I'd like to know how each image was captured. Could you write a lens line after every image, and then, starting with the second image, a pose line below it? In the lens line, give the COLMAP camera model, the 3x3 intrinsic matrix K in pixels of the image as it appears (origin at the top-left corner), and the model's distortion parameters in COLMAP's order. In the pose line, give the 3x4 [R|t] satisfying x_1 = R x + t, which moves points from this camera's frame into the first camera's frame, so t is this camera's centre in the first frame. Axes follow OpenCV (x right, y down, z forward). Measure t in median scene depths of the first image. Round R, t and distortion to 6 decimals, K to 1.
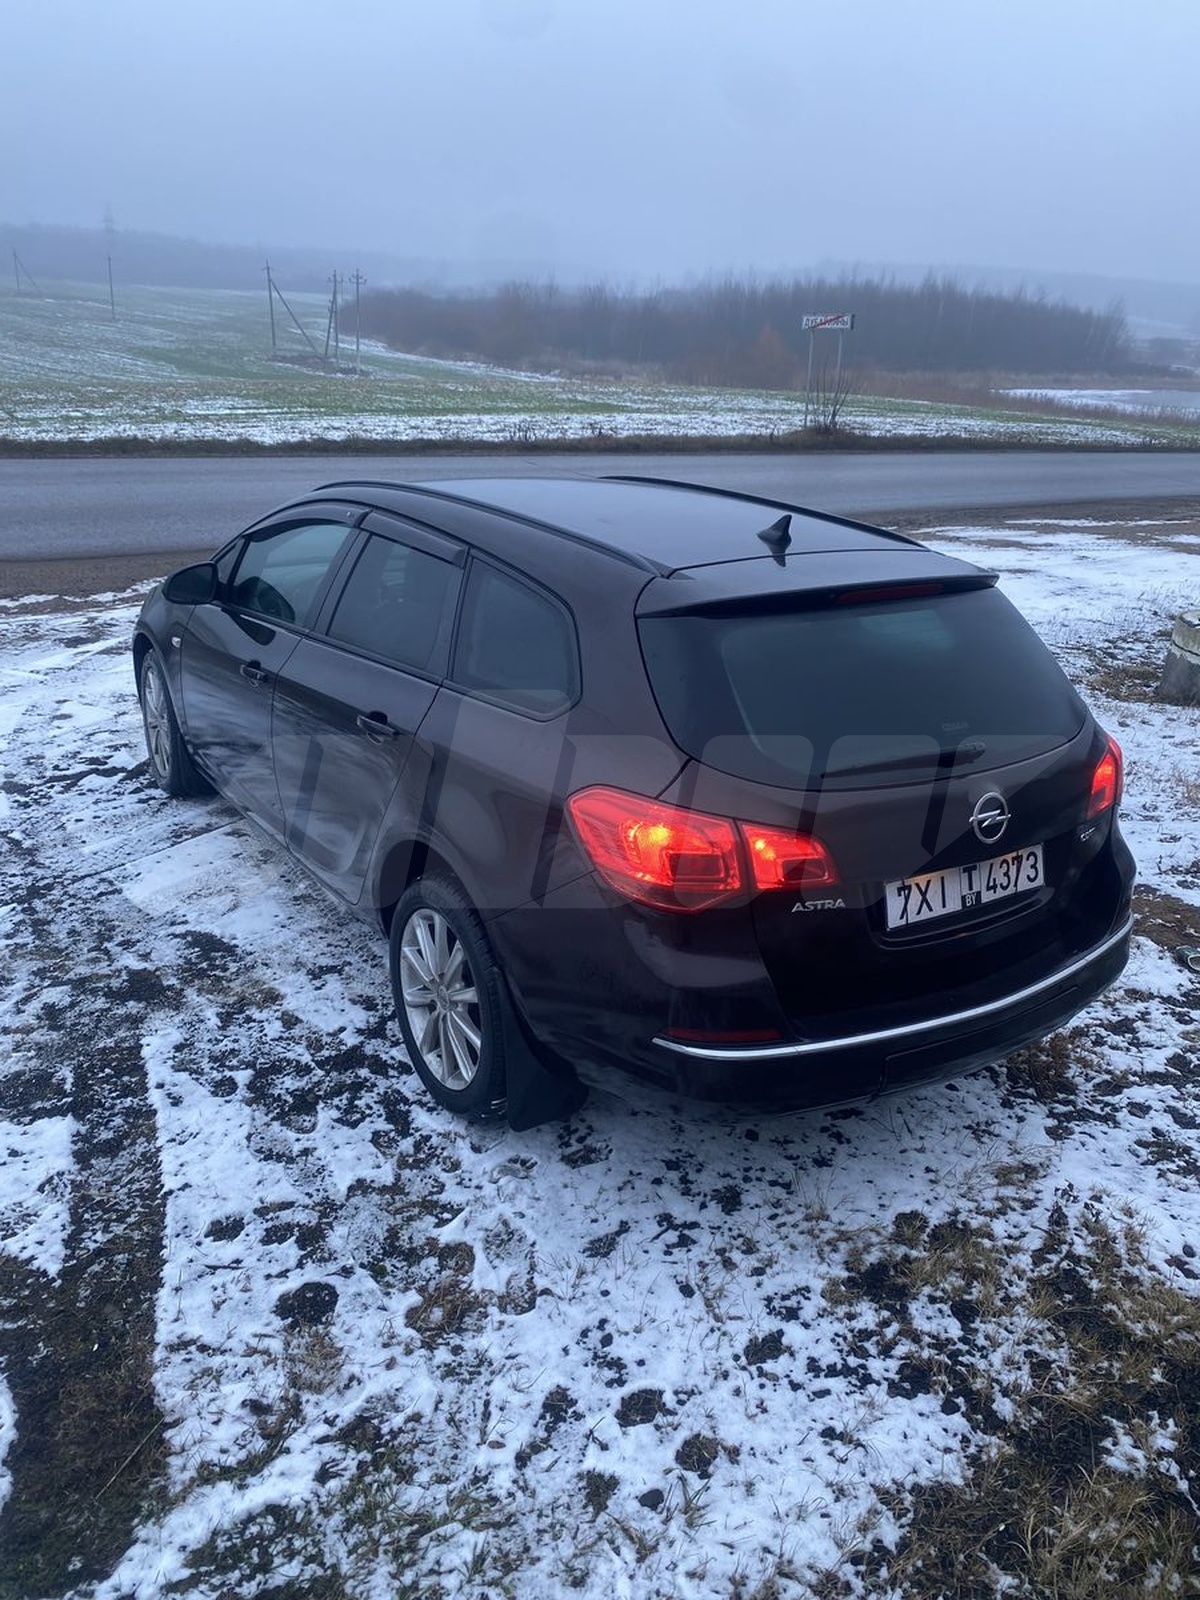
lens RADIAL K [[1214.5, 0, 616.6], [0, 1214.5, 798.5], [0, 0, 1]] dist [0.009516, -0.005579]
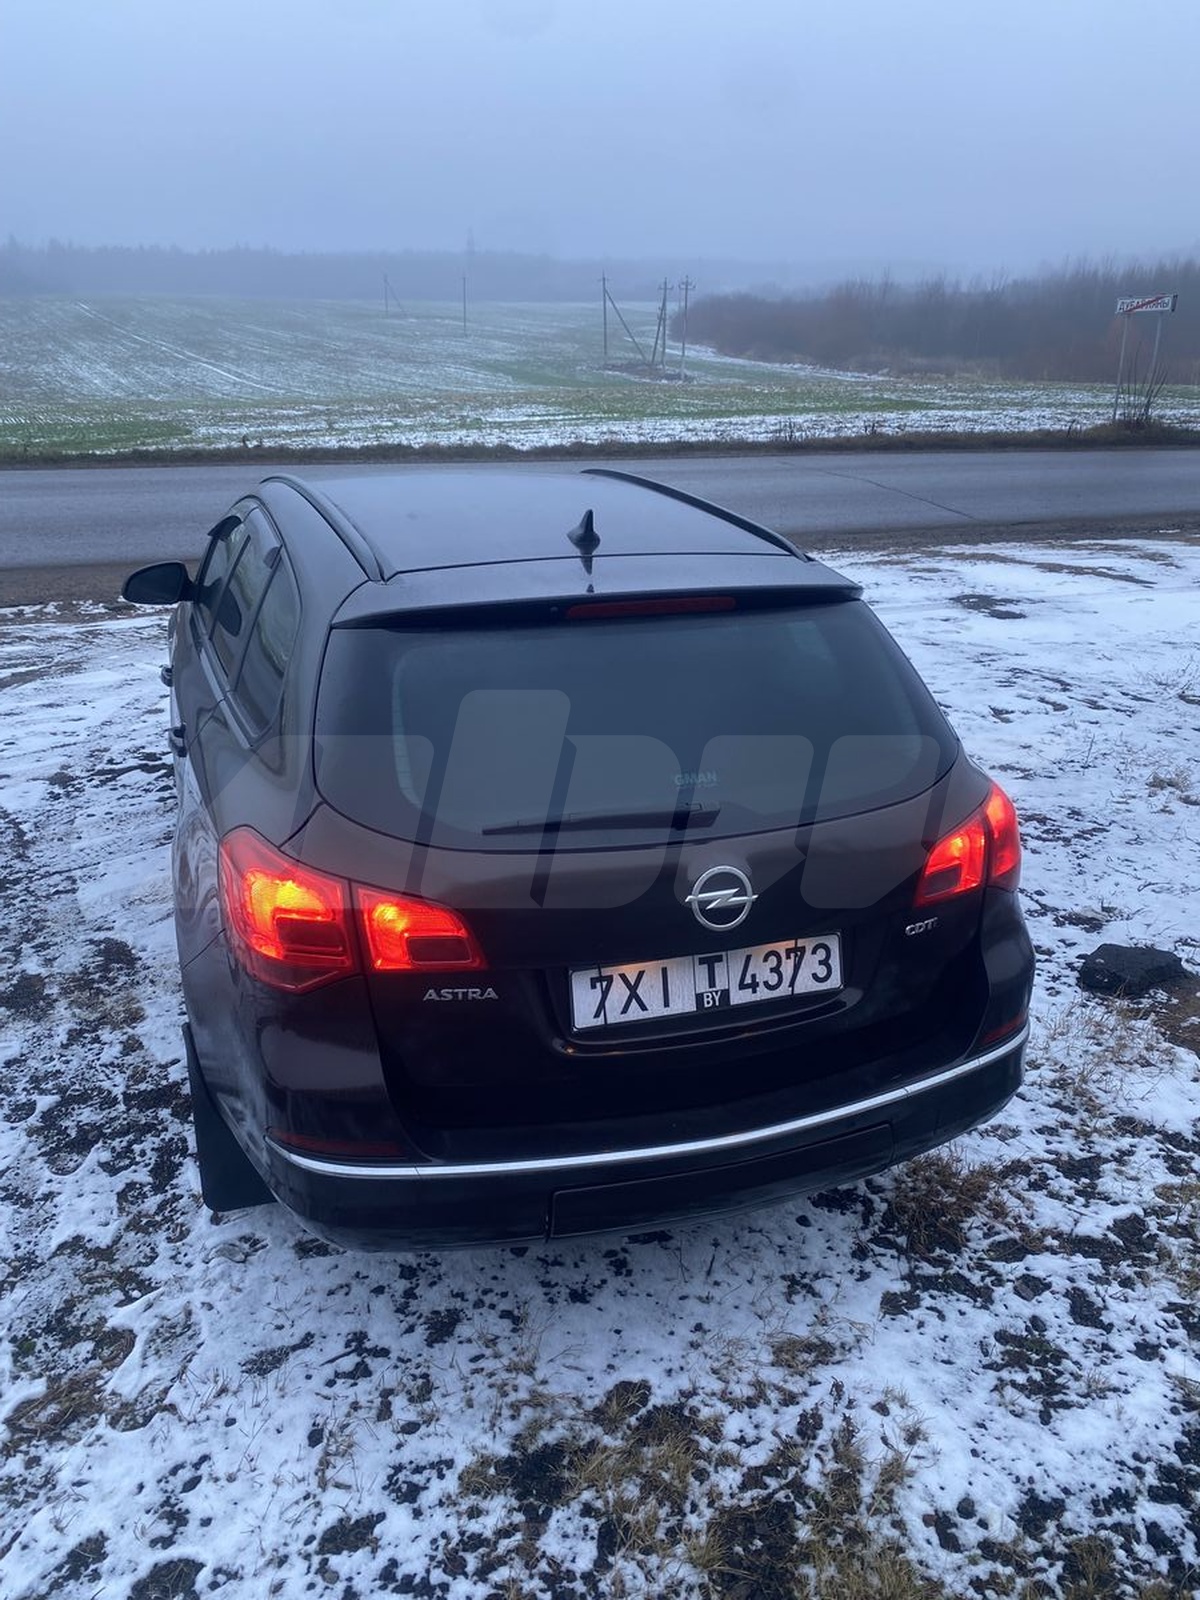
lens RADIAL K [[1222.5, 0, 614.4], [0, 1222.5, 793.5], [0, 0, 1]] dist [0.011450, -0.007443]
pose [[0.965835, 0.056198, -0.252990, 0.398903], [-0.058242, 0.998302, -0.000592, -0.042388], [0.252527, 0.015306, 0.967469, 0.209548]]
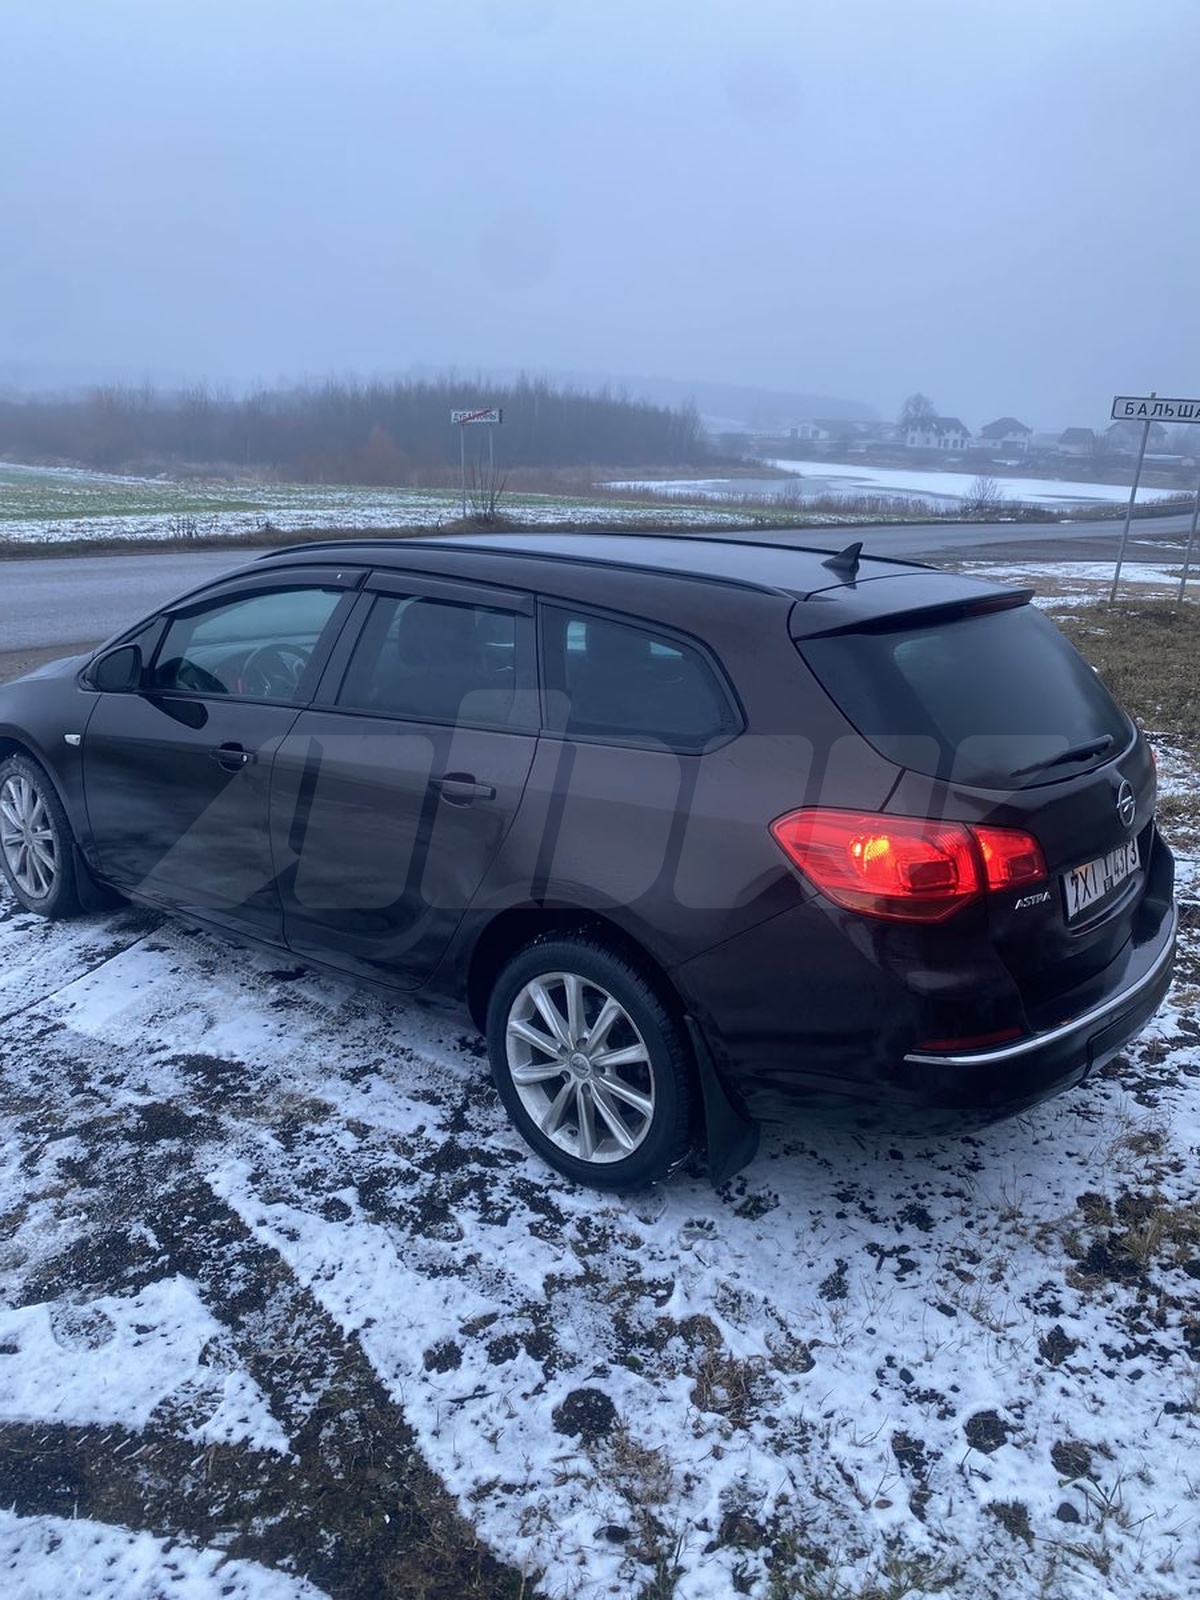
lens RADIAL K [[1208.6, 0, 595.7], [0, 1208.6, 806.1], [0, 0, 1]] dist [0.008817, -0.006059]
pose [[0.956956, -0.100540, 0.272263, -0.395601], [0.118519, 0.991673, -0.050374, 0.014280], [-0.264931, 0.080474, 0.960903, 0.091606]]
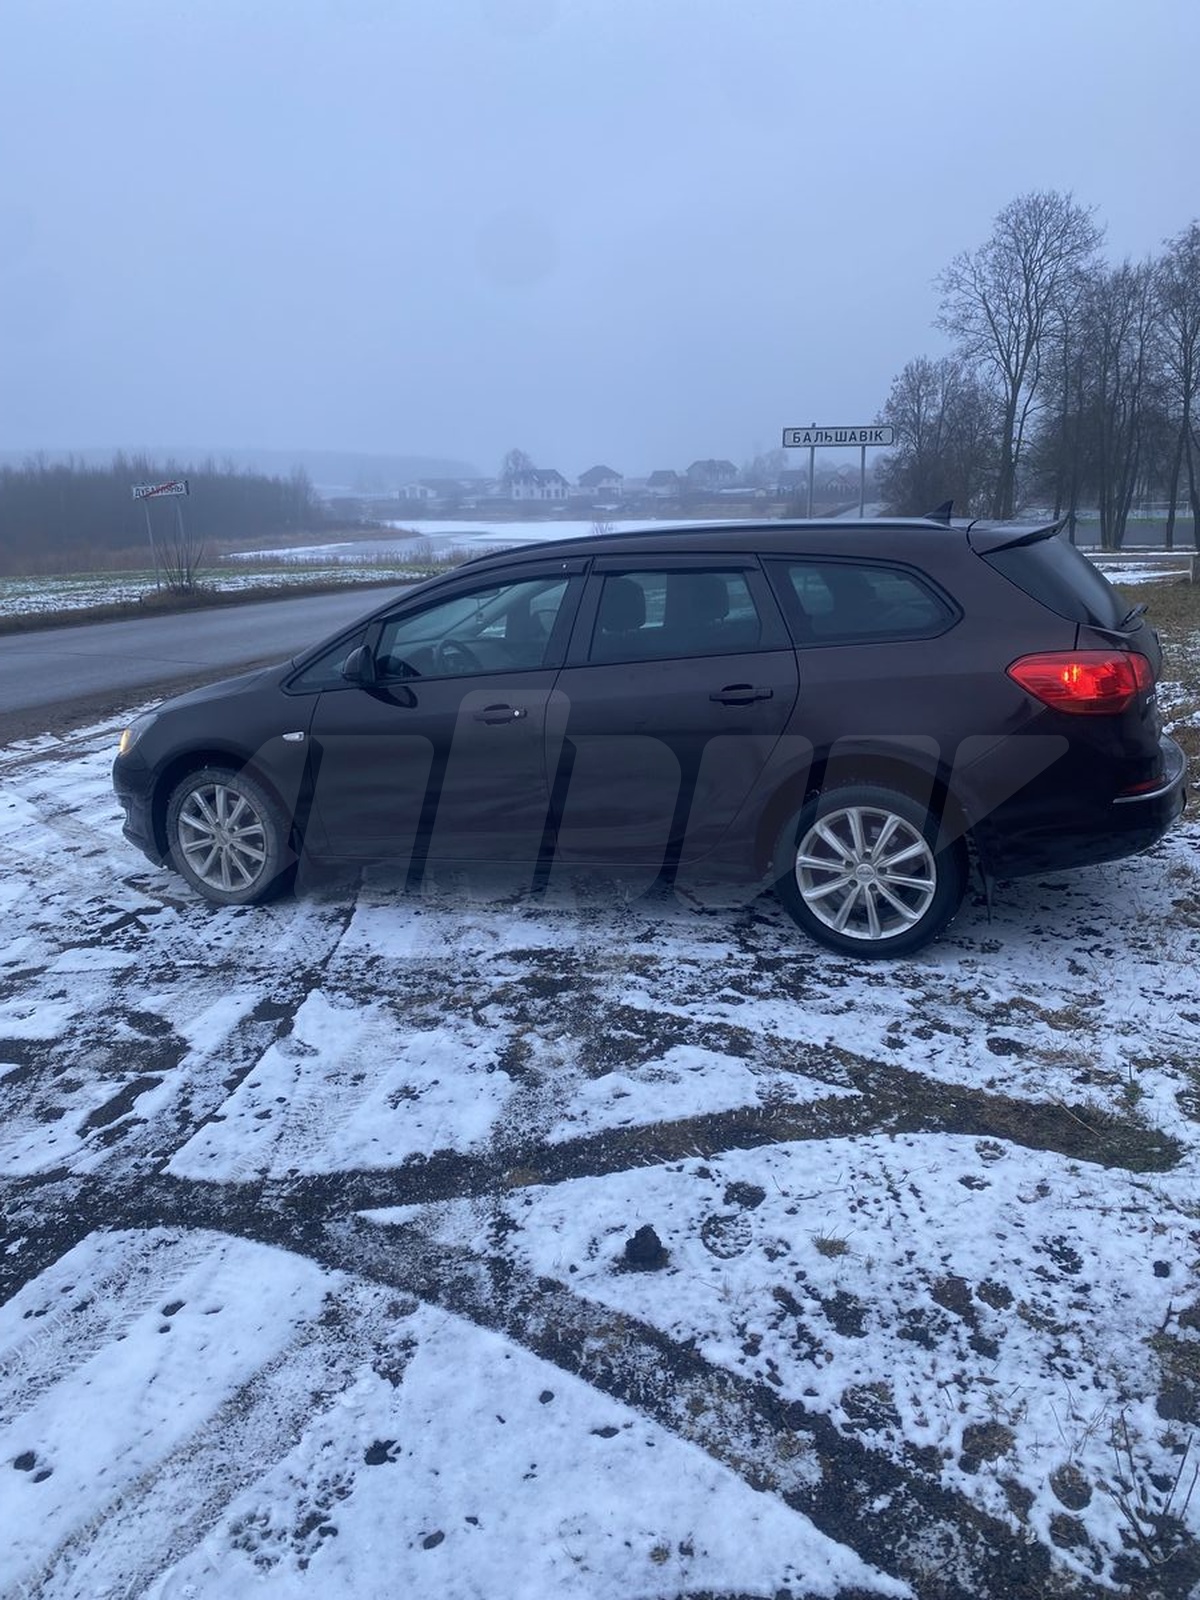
lens RADIAL K [[1194.4, 0, 595.2], [0, 1194.4, 798.8], [0, 0, 1]] dist [0.111901, -0.273749]
pose [[0.818143, -0.217215, 0.532409, -1.158772], [0.282784, 0.958191, -0.043620, 0.065662], [-0.500675, 0.186244, 0.845362, 0.019489]]
